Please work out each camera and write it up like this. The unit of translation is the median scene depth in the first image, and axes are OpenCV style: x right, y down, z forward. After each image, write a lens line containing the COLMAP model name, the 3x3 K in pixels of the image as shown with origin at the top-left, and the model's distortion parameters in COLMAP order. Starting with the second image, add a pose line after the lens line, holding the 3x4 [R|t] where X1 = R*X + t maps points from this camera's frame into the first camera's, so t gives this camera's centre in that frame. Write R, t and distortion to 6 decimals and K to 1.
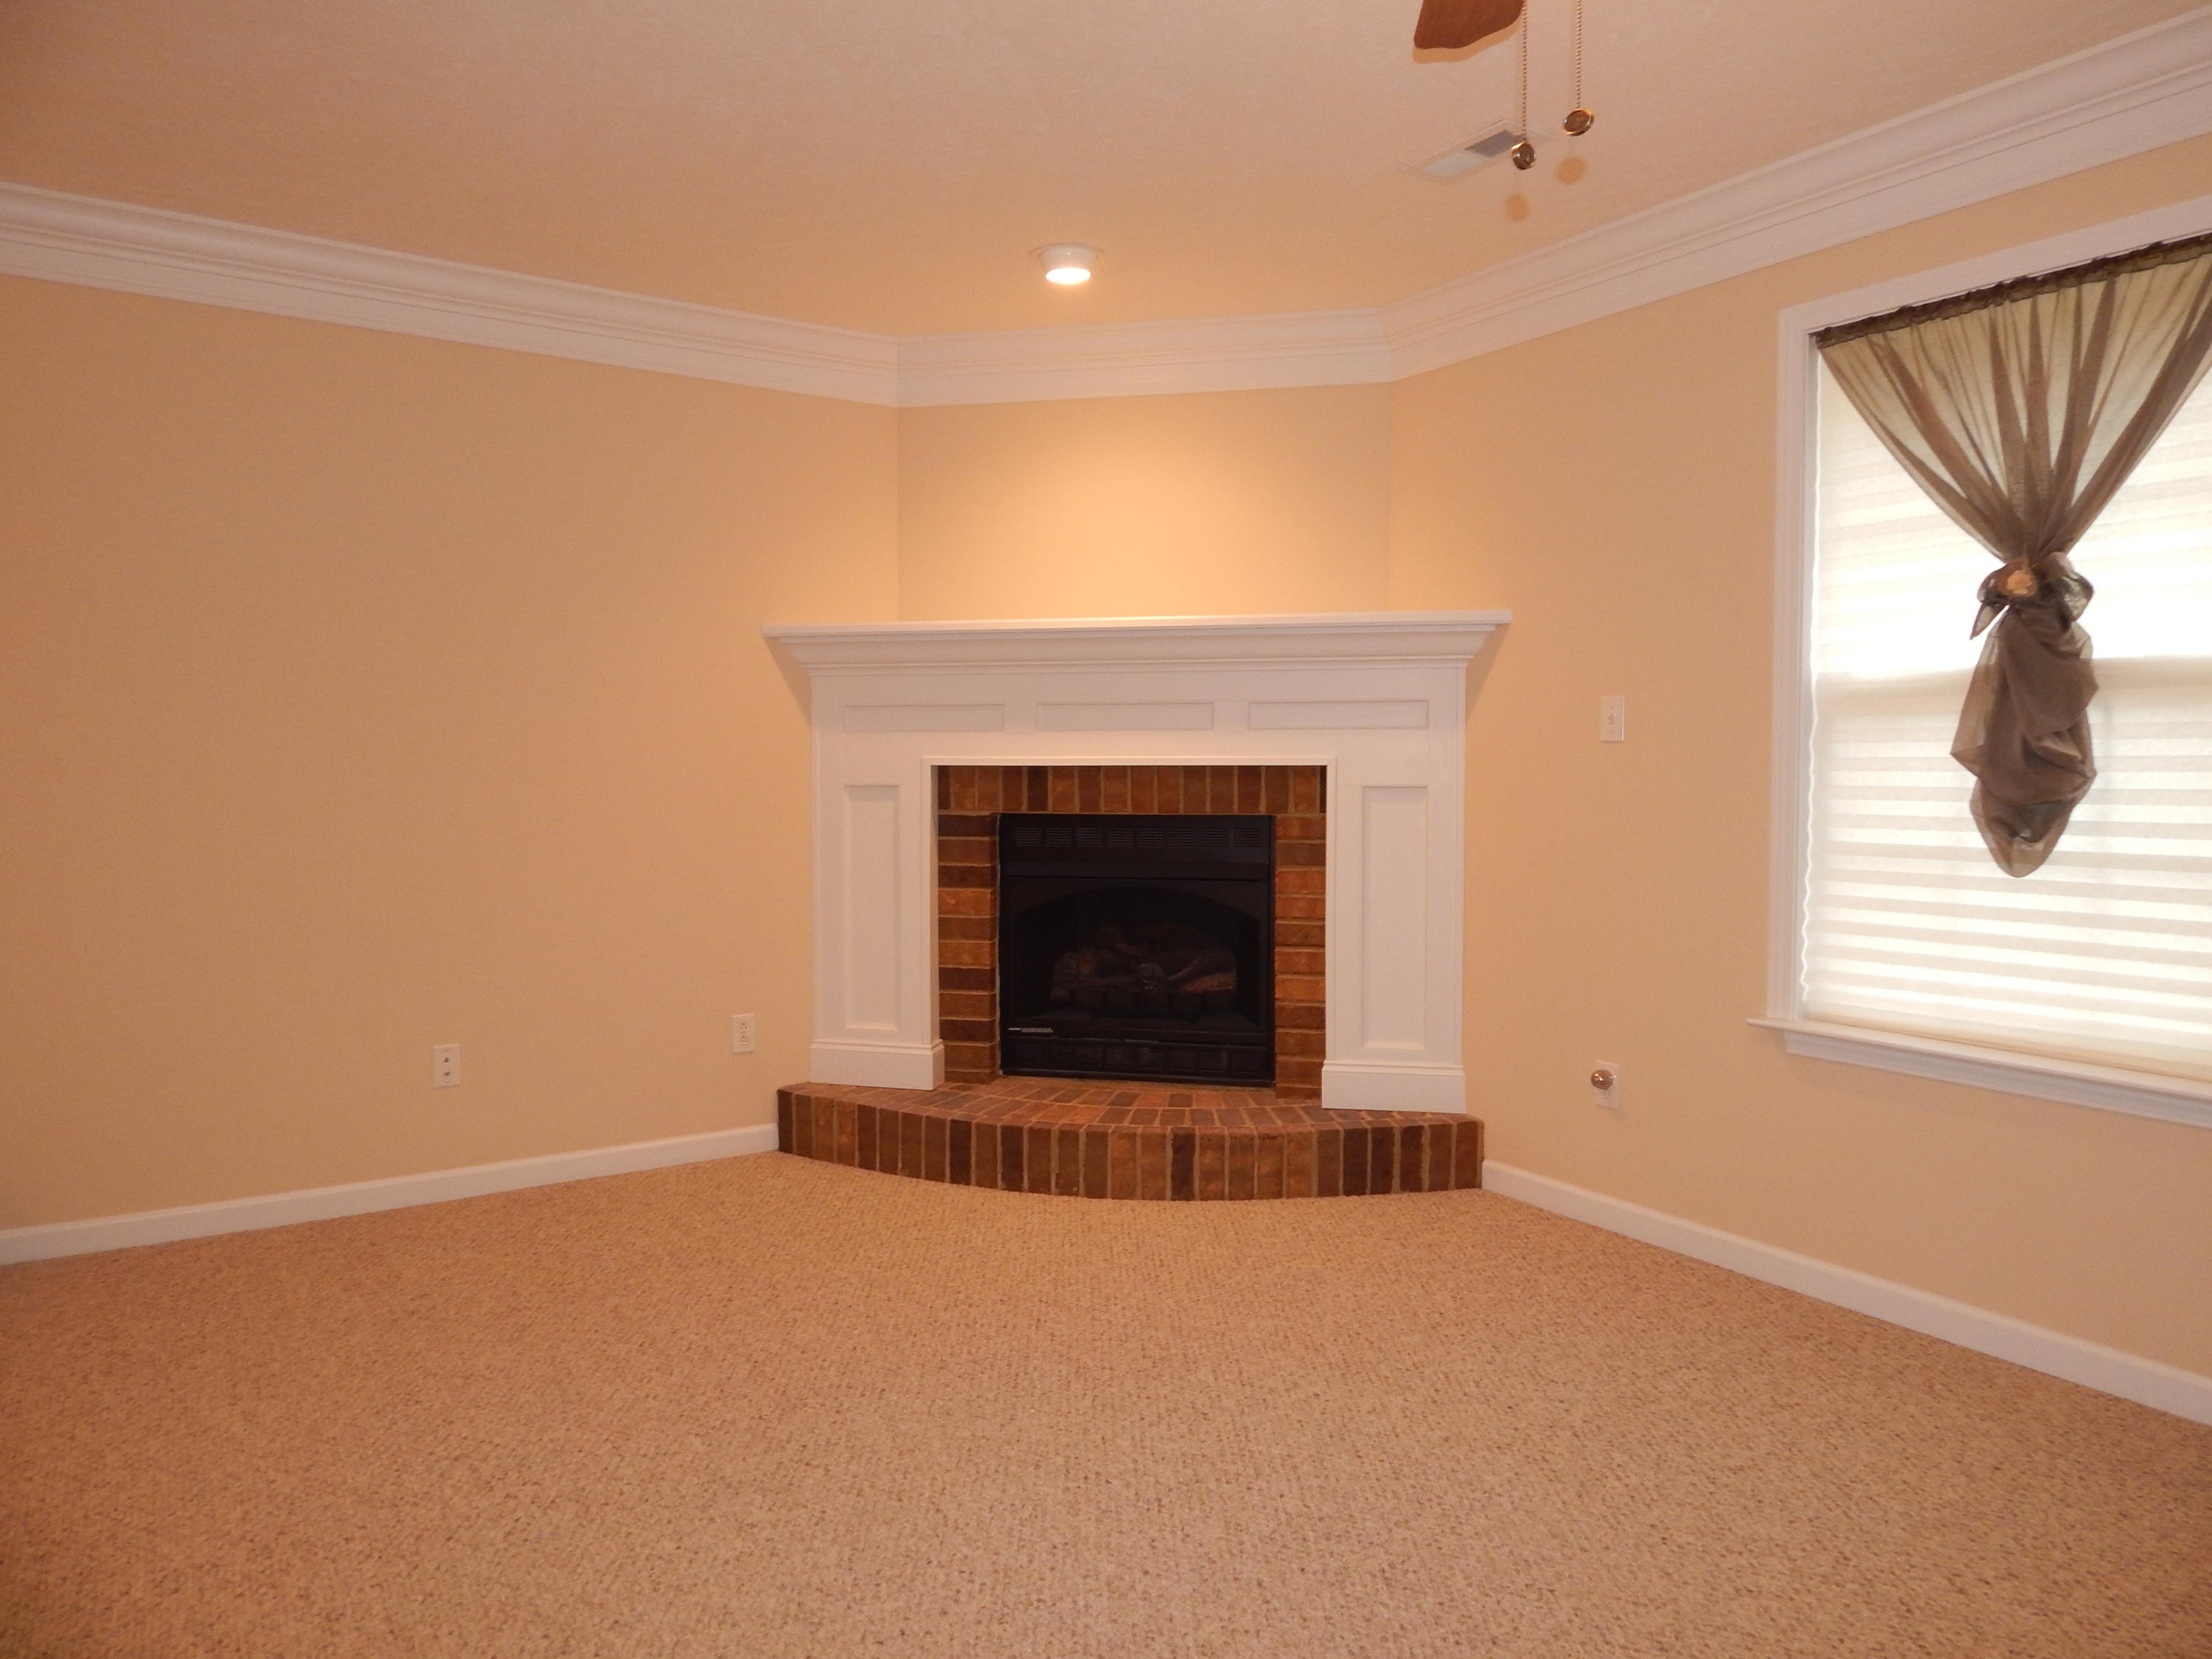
lens RADIAL K [[1445.5, 0, 1112.0], [0, 1445.5, 823.4], [0, 0, 1]] dist [-0.000727, -0.005541]
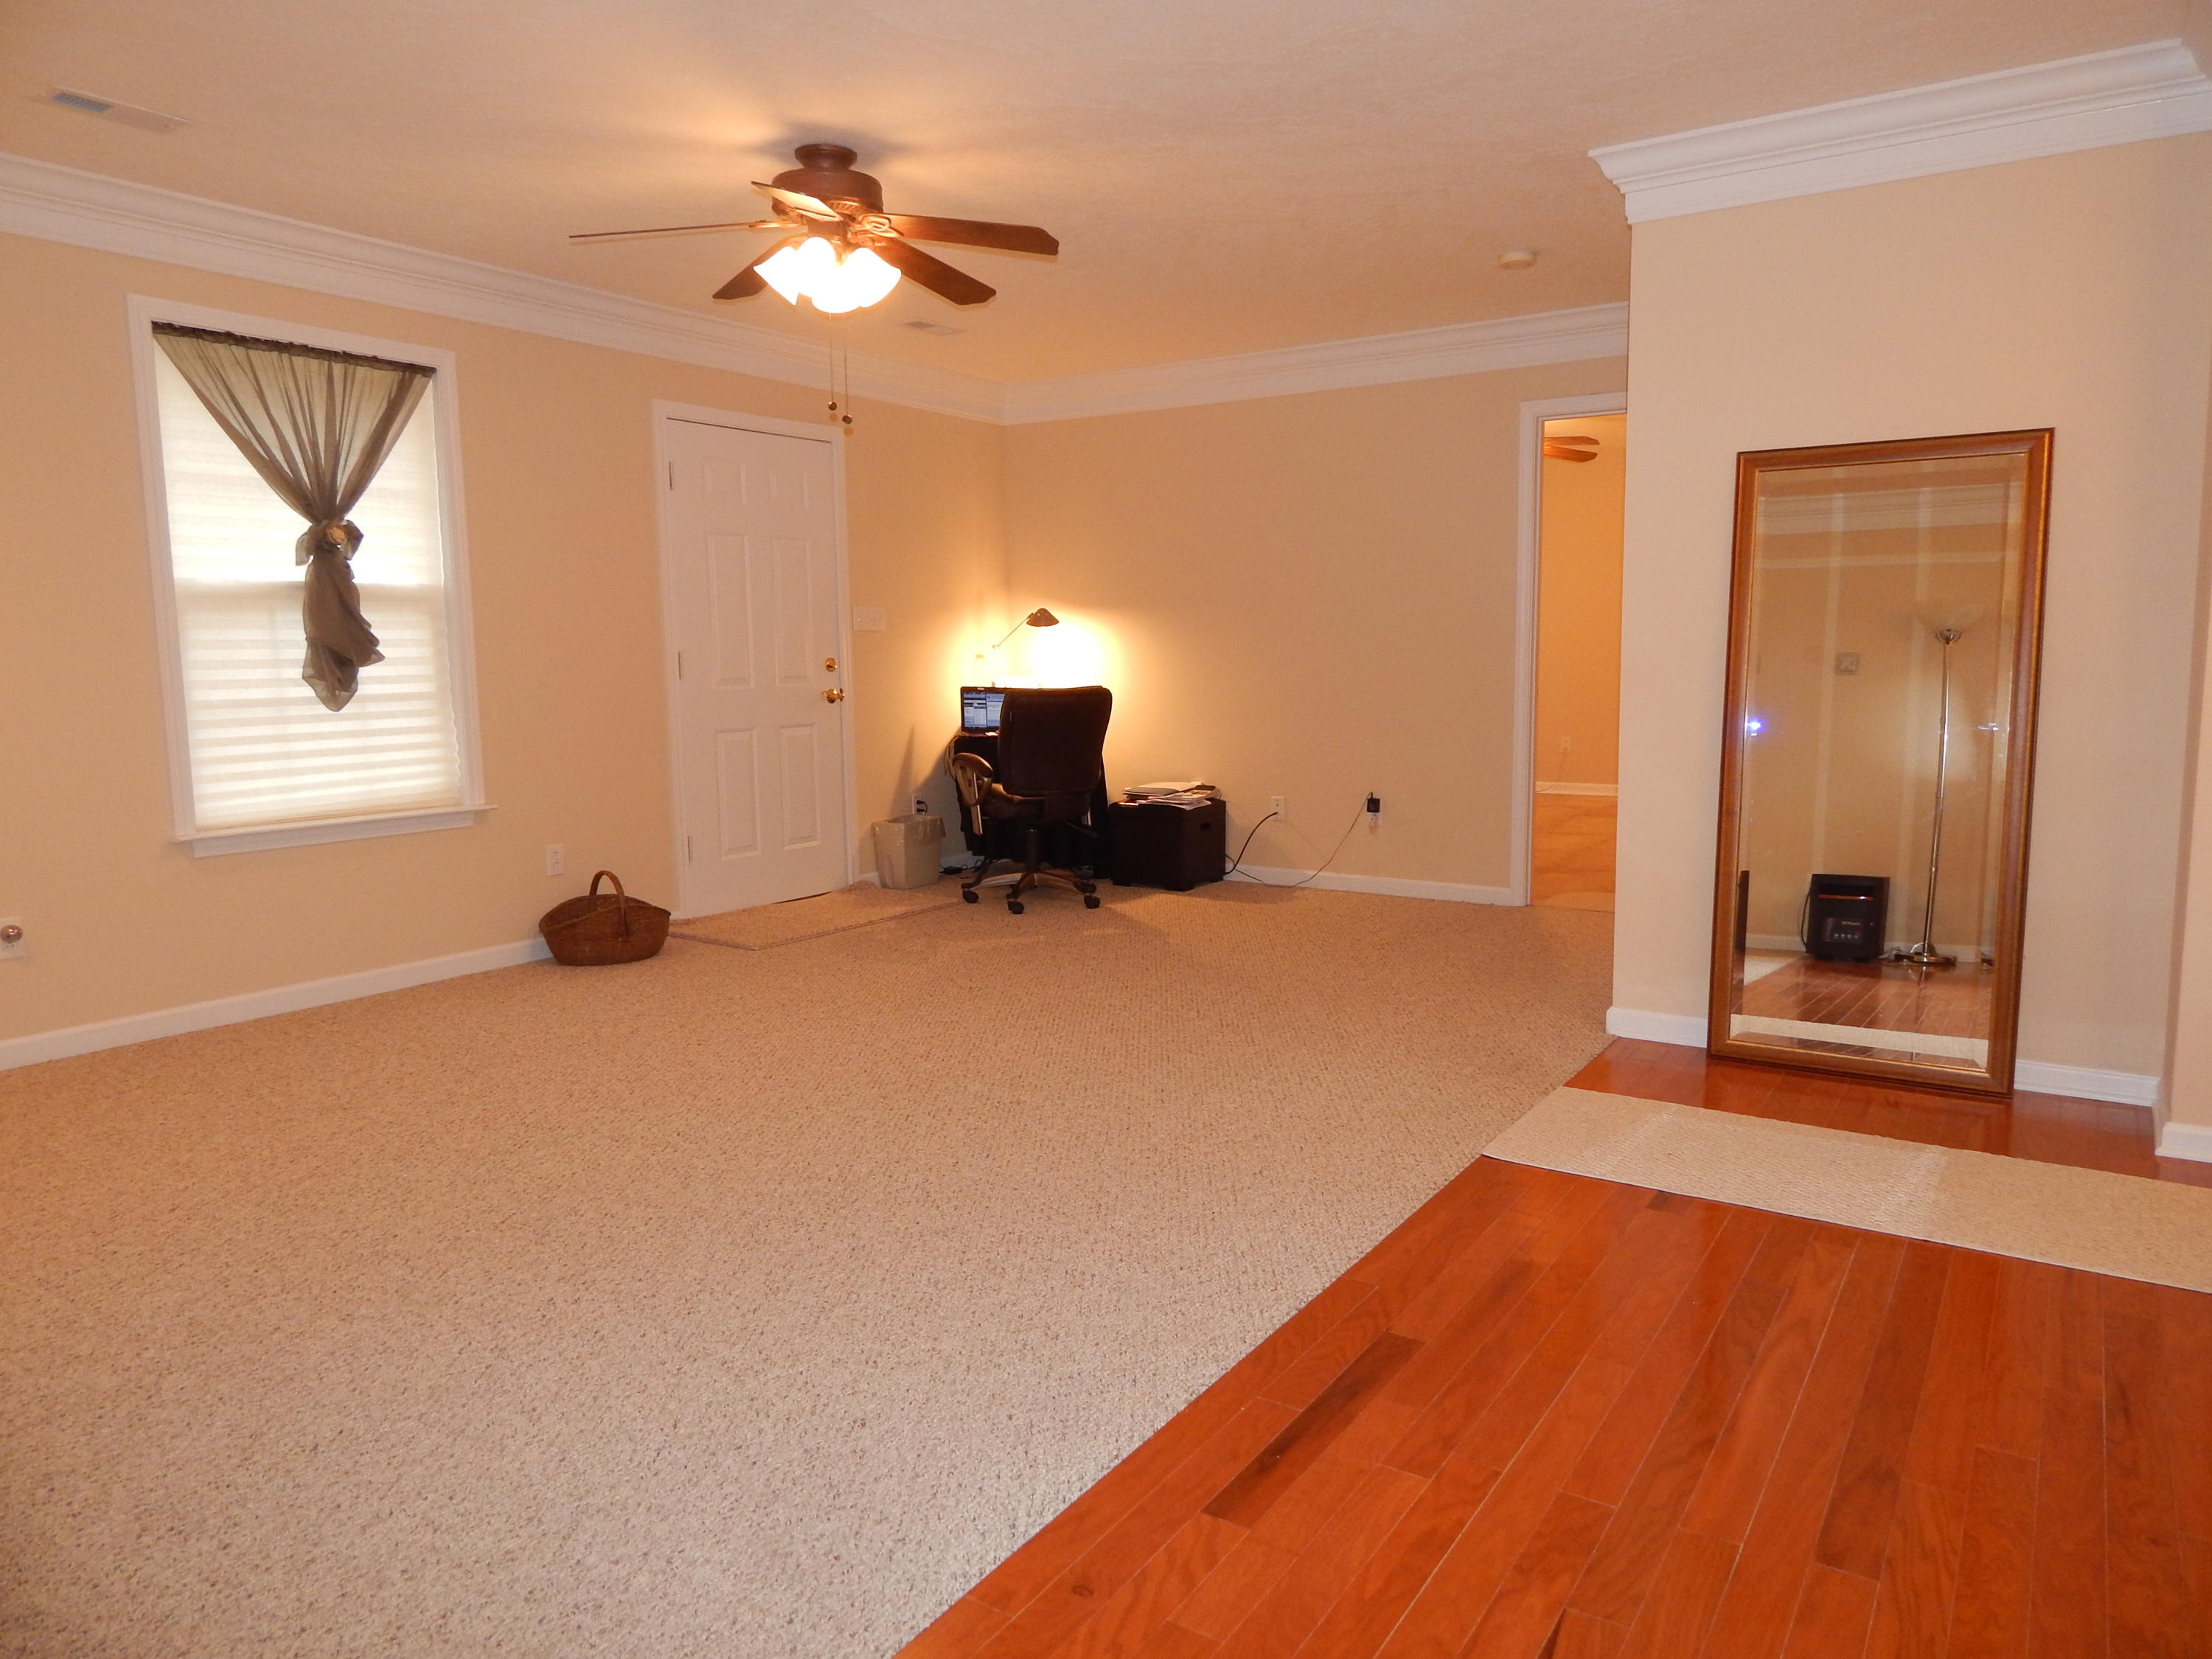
lens RADIAL K [[1445.5, 0, 1112.0], [0, 1445.5, 823.4], [0, 0, 1]] dist [-0.000727, -0.005541]
pose [[-0.390353, -0.114206, 0.913555, -1.246167], [0.041683, 0.989067, 0.141456, -0.033707], [-0.919721, 0.093297, -0.381324, 0.805817]]
